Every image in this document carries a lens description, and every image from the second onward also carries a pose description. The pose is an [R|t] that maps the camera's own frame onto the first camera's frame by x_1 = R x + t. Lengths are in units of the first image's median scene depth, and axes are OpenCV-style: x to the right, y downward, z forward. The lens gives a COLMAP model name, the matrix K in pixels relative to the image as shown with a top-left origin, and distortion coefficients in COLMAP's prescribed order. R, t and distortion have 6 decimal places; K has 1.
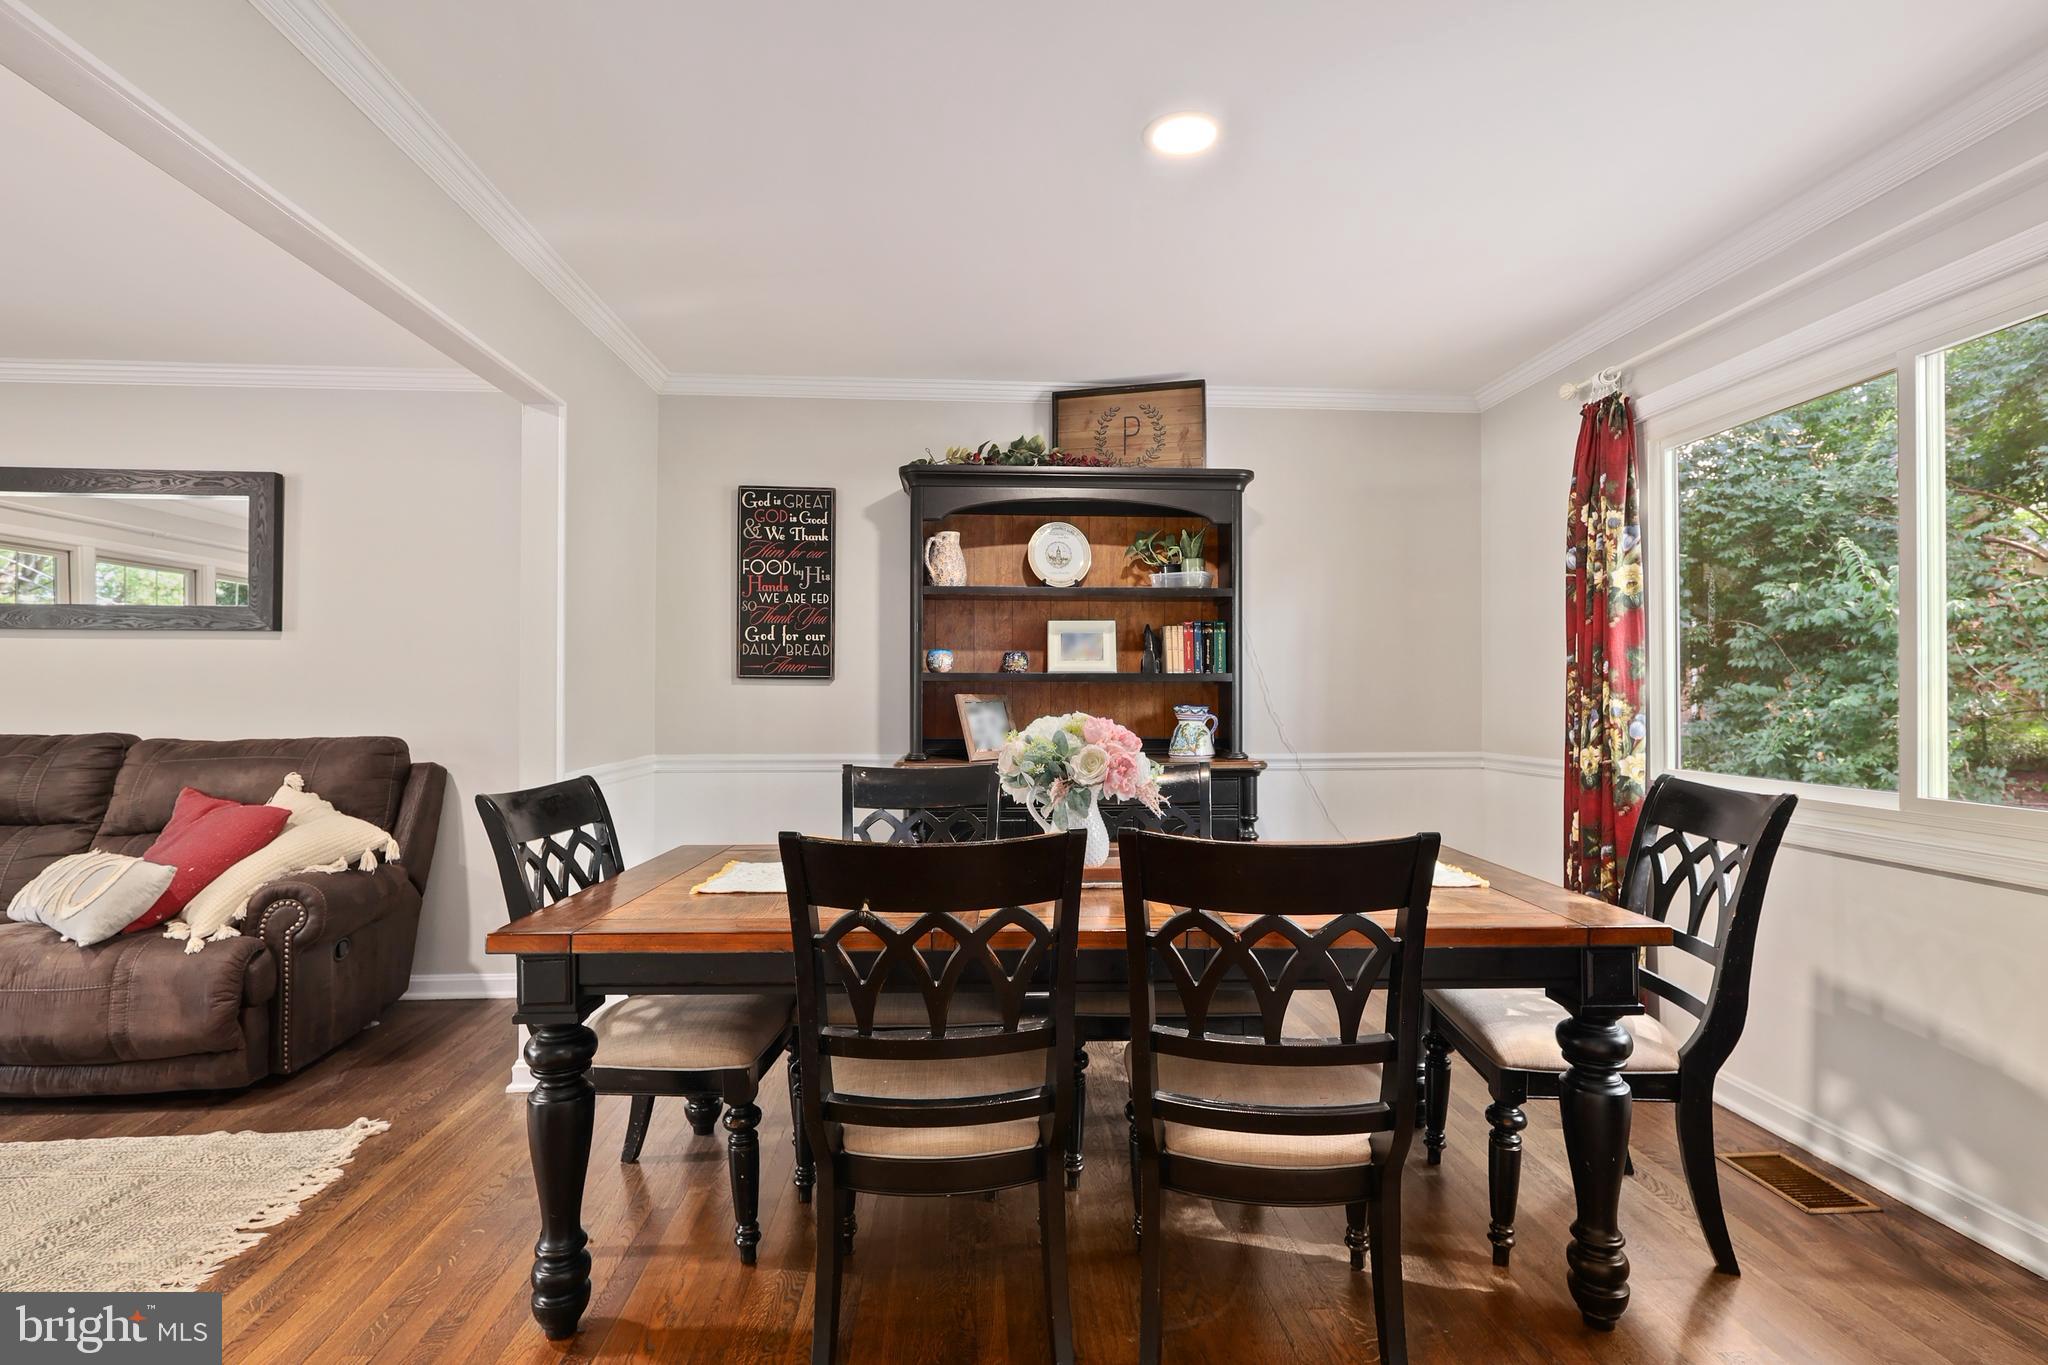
lens RADIAL K [[966.9, 0, 1052.3], [0, 966.9, 690.7], [0, 0, 1]] dist [-0.004563, 0.003200]
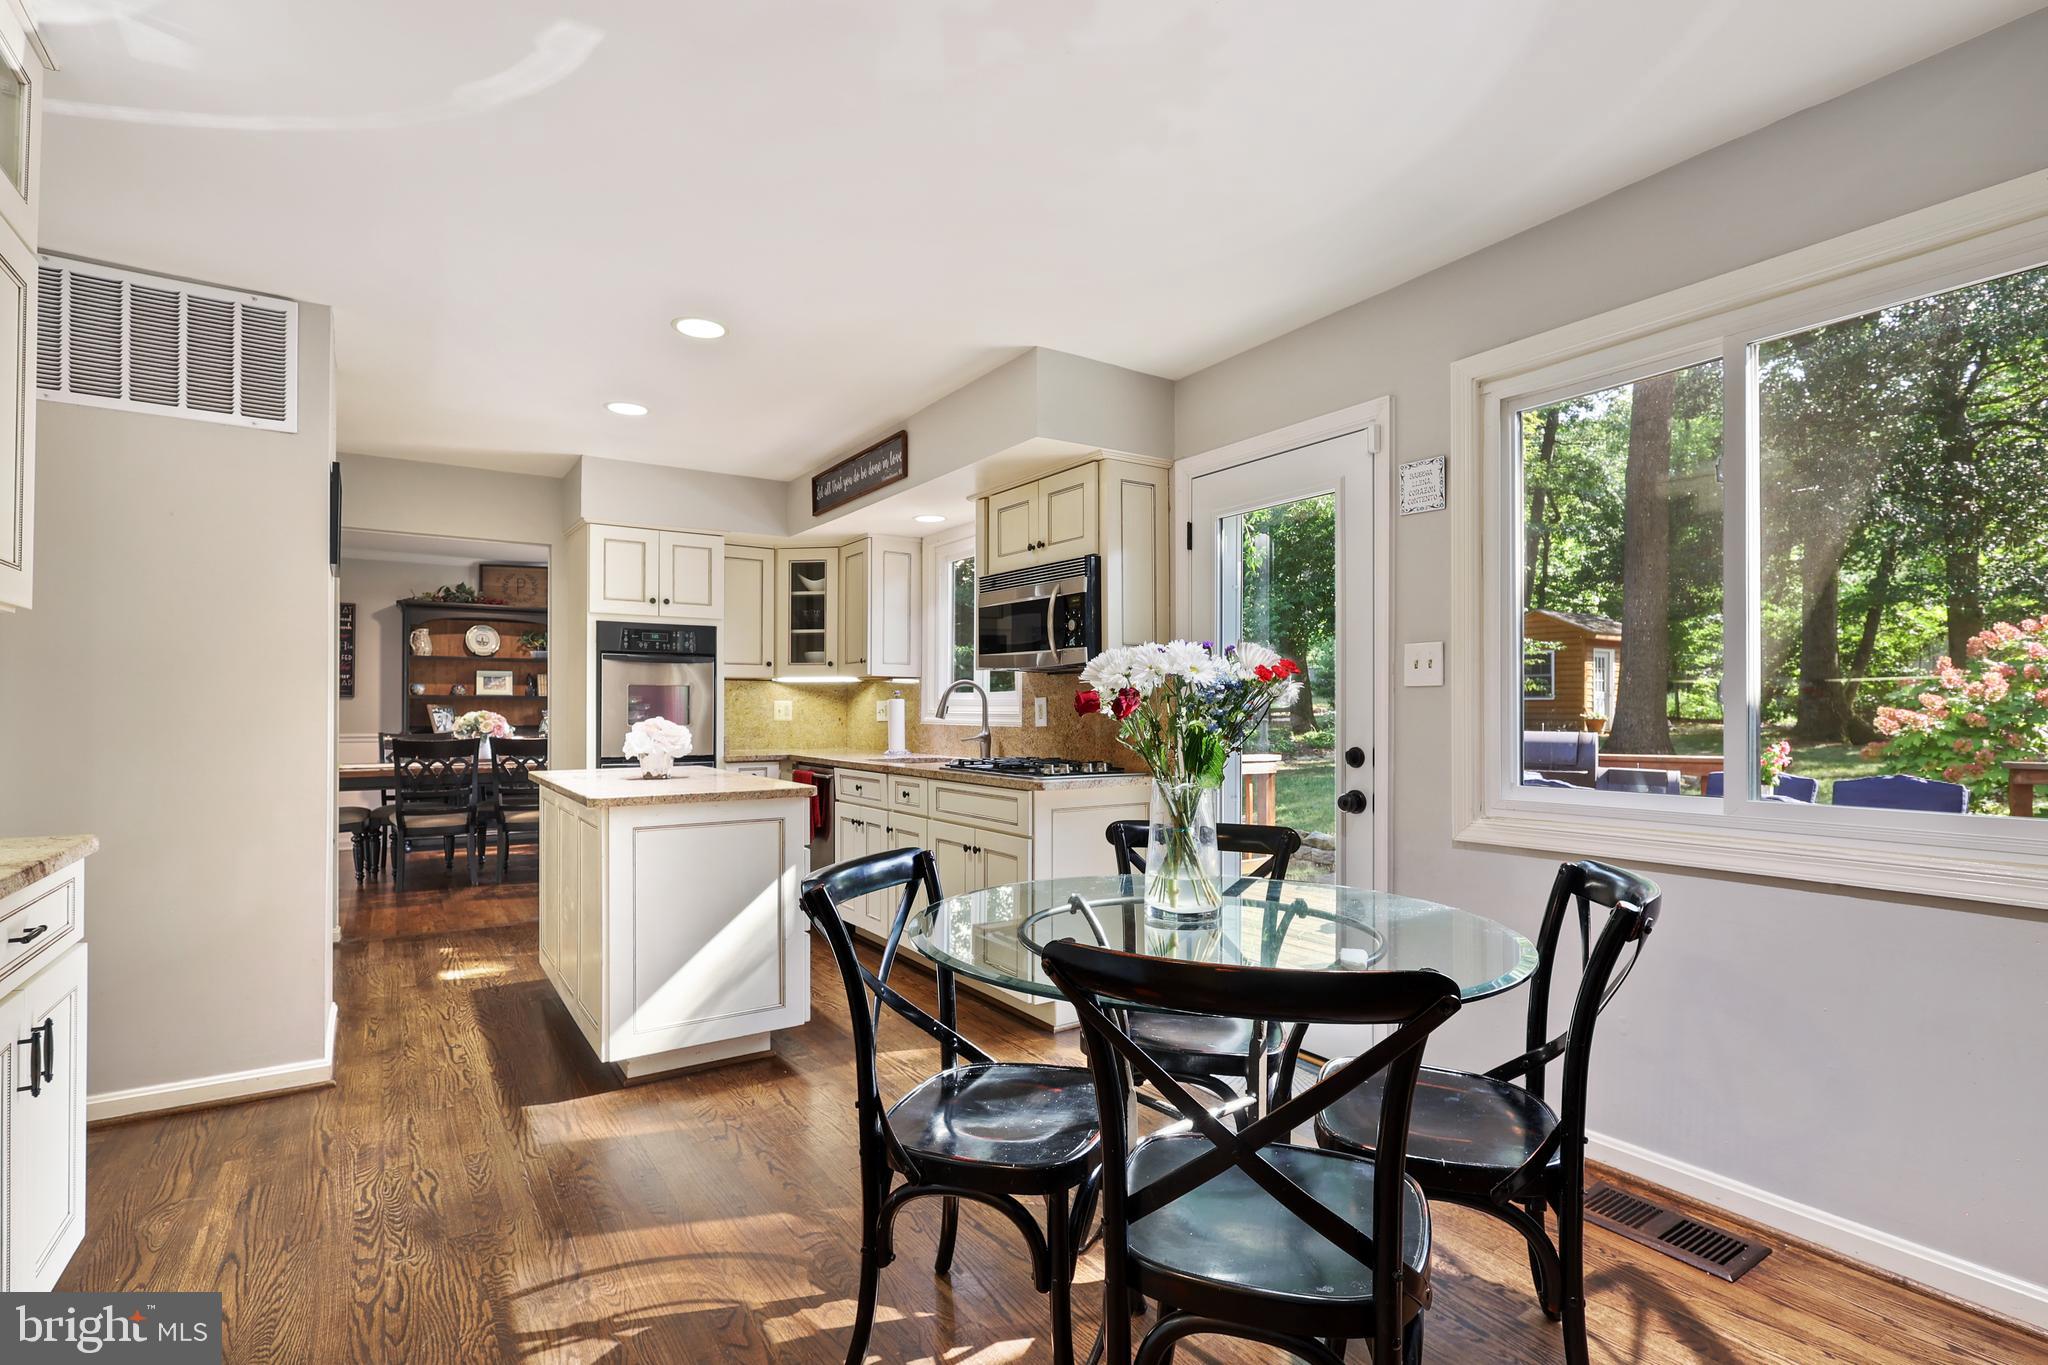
lens RADIAL K [[966.9, 0, 1058.8], [0, 966.9, 700.7], [0, 0, 1]] dist [-0.004563, 0.003200]
pose [[0.866859, 0.006016, 0.498517, 0.048896], [-0.005215, 0.999982, -0.002999, -0.005844], [-0.498526, 0.000000, 0.866875, -1.532727]]
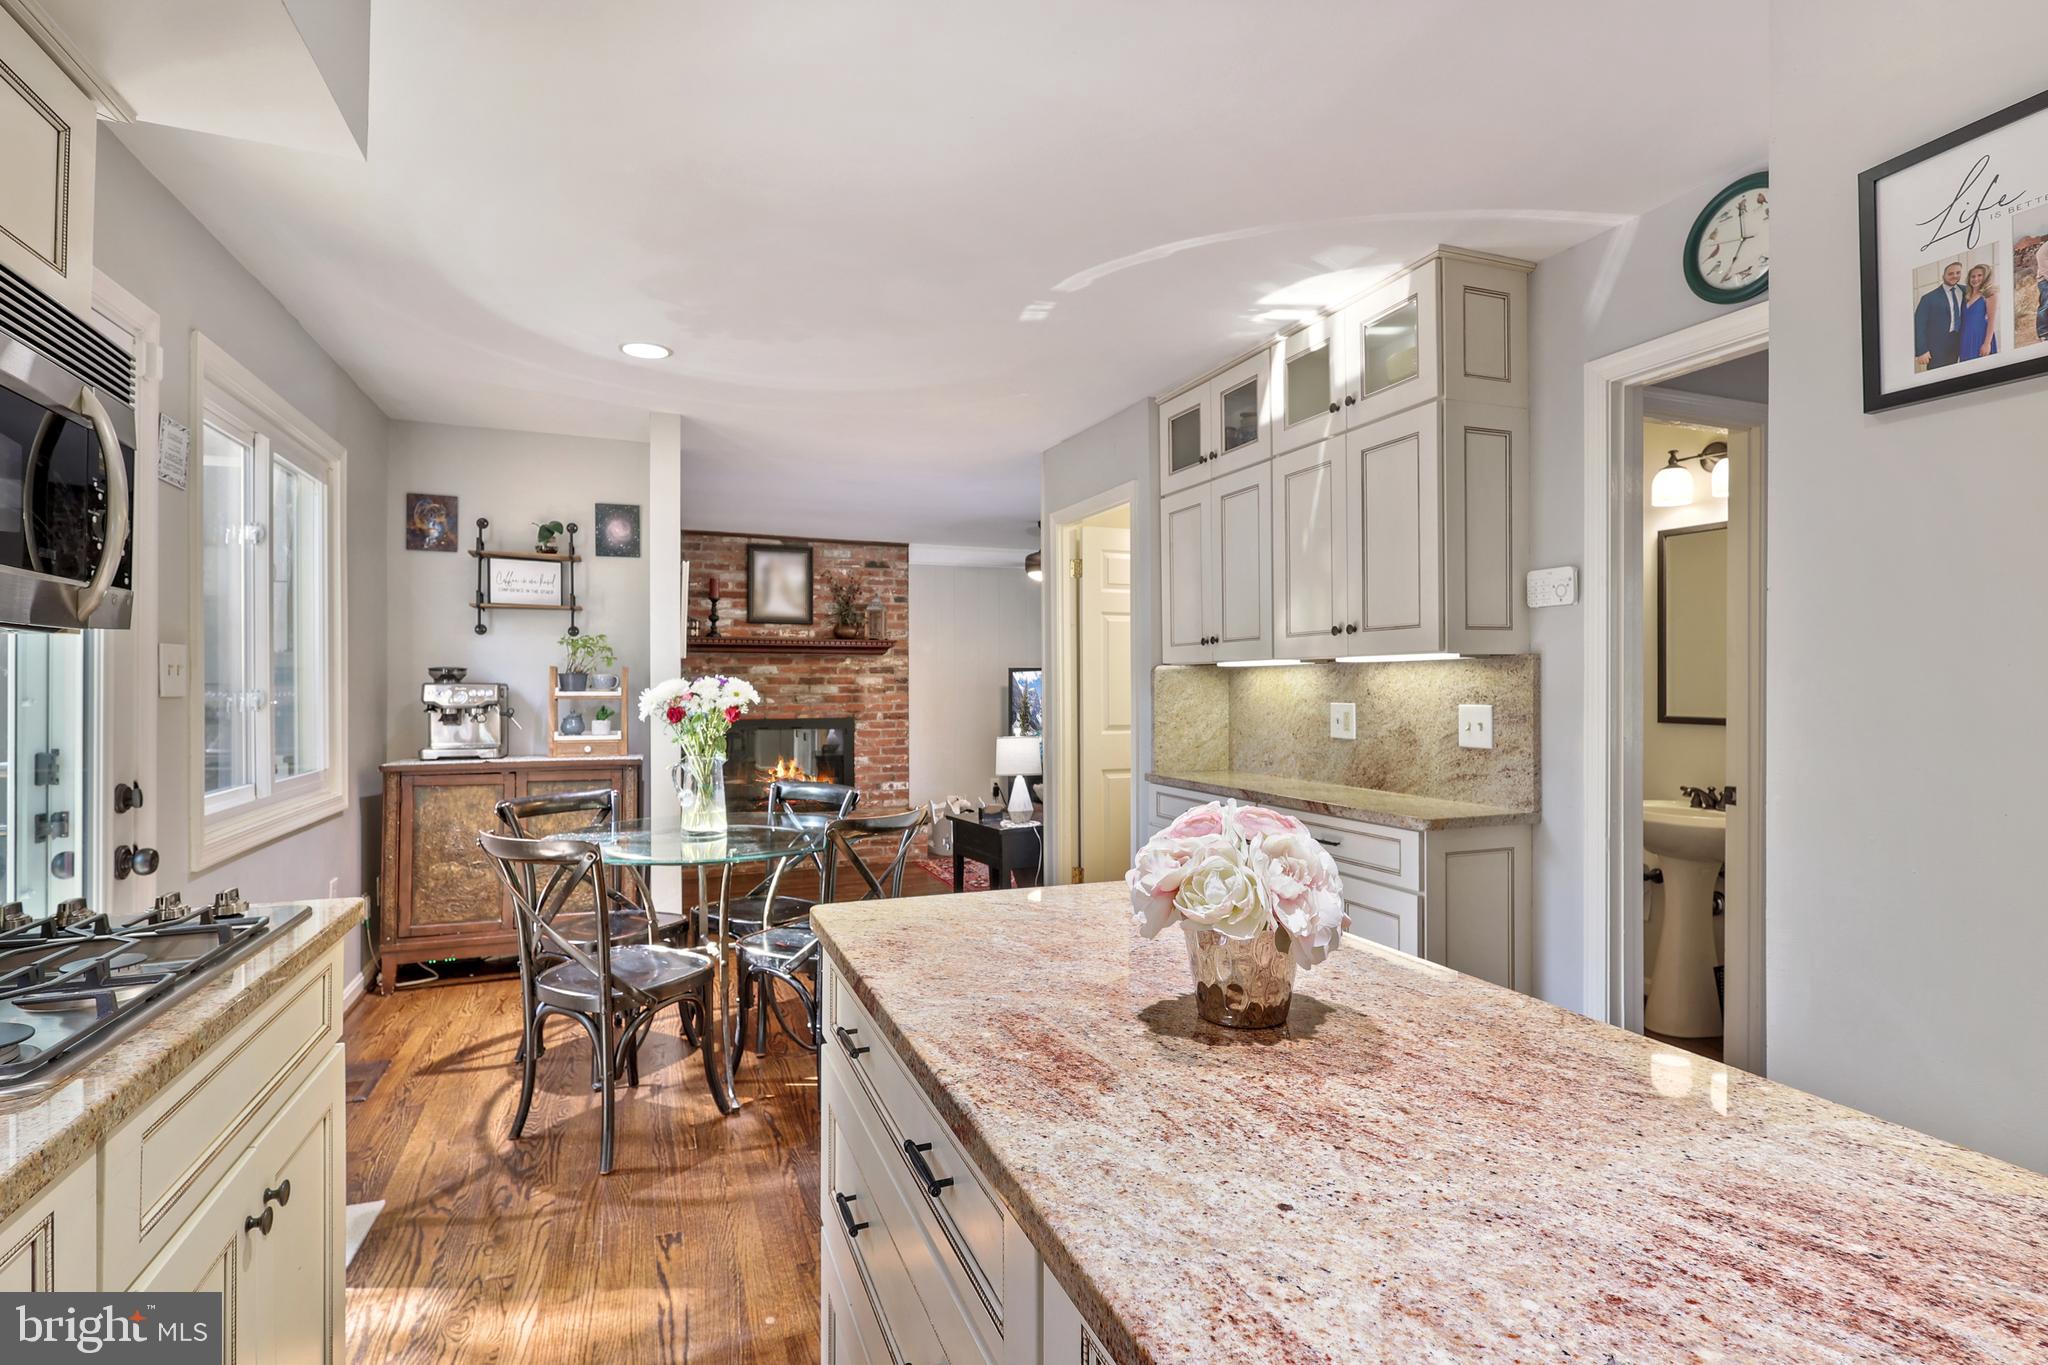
lens RADIAL K [[966.9, 0, 1036.1], [0, 966.9, 707.1], [0, 0, 1]] dist [-0.004563, 0.003200]
pose [[-0.956875, 0.008757, -0.290369, 0.323355], [0.004789, 0.999885, 0.014374, -0.020238], [0.290461, 0.012364, -0.956807, -0.240398]]
